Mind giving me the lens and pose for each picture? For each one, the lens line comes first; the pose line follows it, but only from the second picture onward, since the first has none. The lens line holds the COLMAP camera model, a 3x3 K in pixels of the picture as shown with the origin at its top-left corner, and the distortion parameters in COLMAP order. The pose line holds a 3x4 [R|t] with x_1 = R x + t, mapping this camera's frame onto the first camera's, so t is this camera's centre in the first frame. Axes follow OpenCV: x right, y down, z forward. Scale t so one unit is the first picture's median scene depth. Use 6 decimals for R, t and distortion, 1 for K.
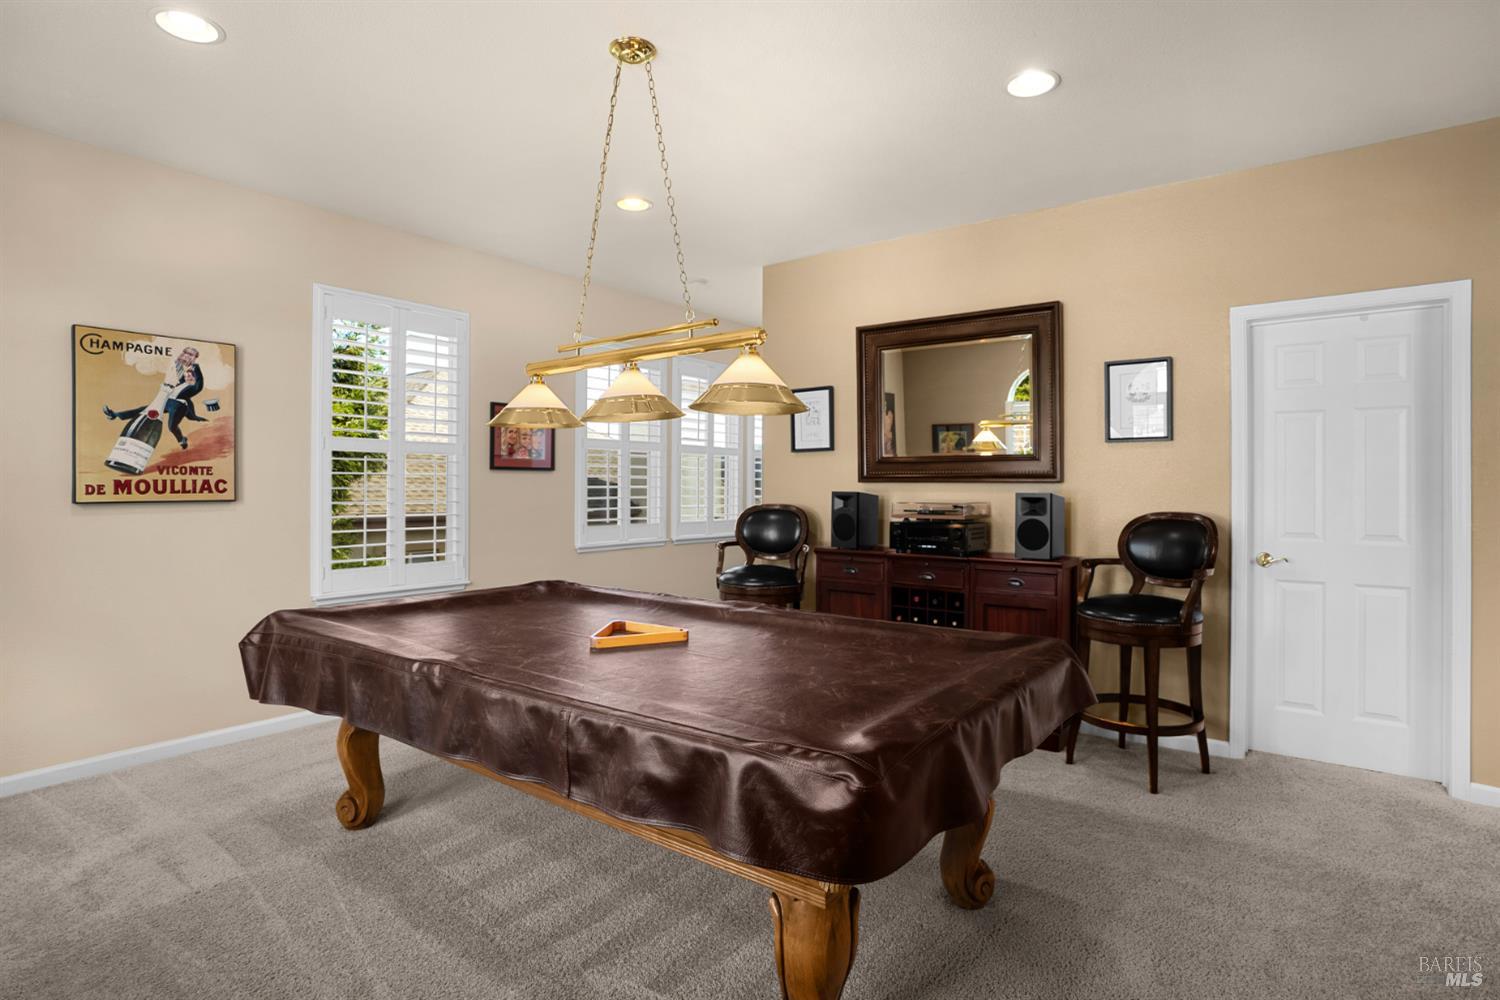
lens RADIAL K [[797.8, 0, 751.6], [0, 797.8, 491.1], [0, 0, 1]] dist [-0.048357, -0.000296]
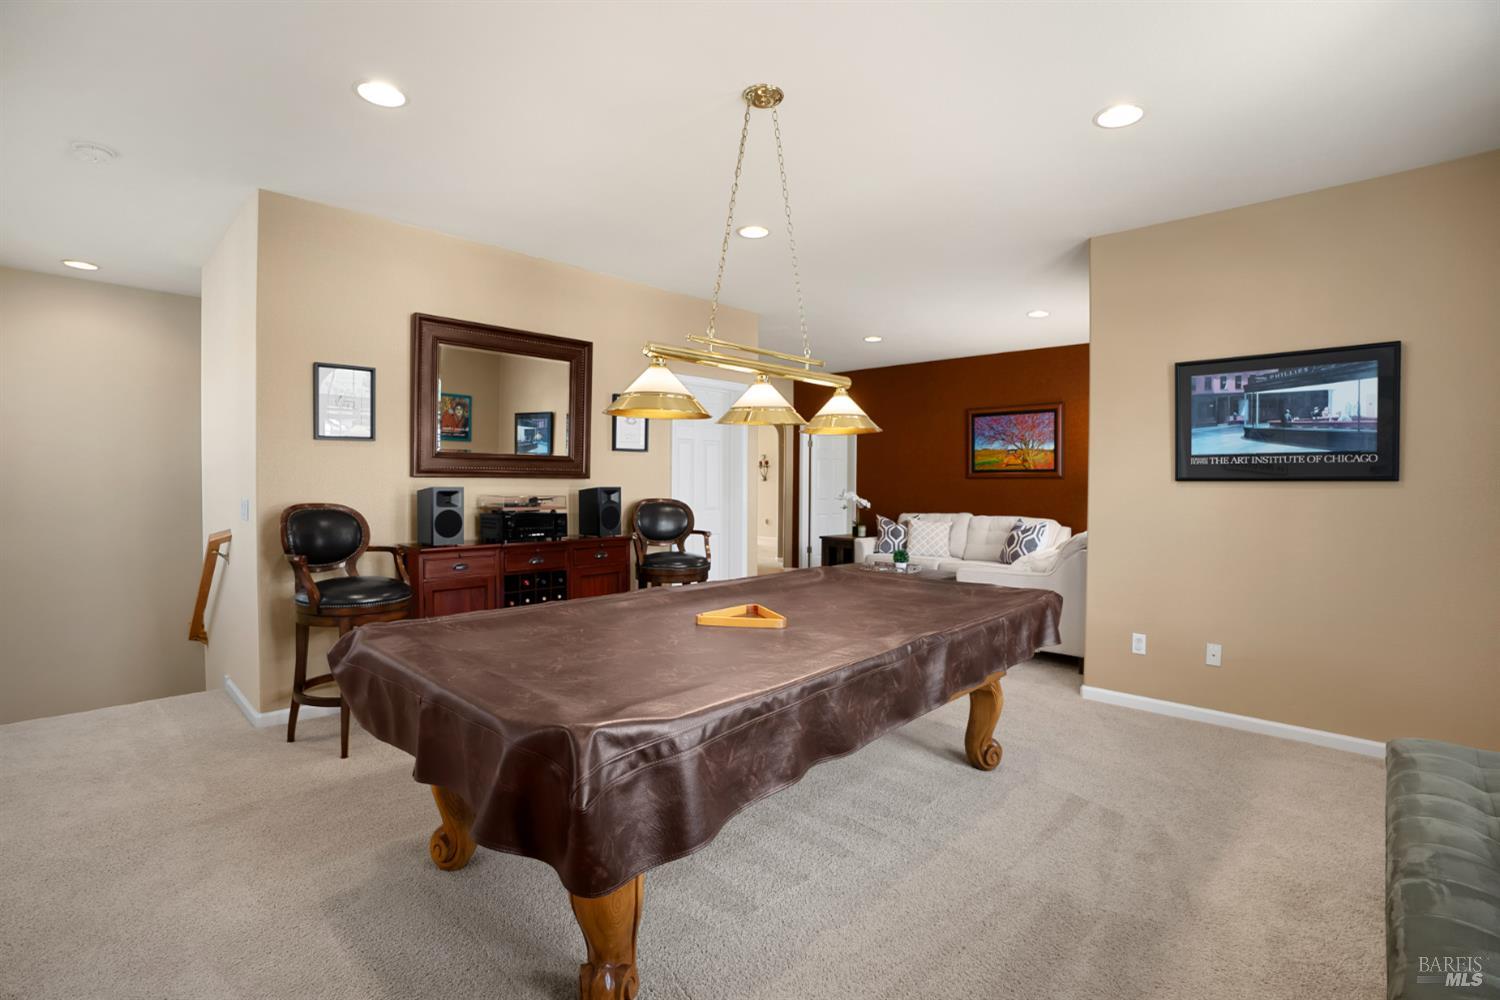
lens RADIAL K [[690.2, 0, 751.1], [0, 690.2, 496.2], [0, 0, 1]] dist [-0.027206, 0.000005]
pose [[0.131109, -0.020986, 0.991146, -0.708462], [0.000996, 0.999778, 0.021037, -0.005356], [-0.991367, -0.001771, 0.131101, 0.565871]]
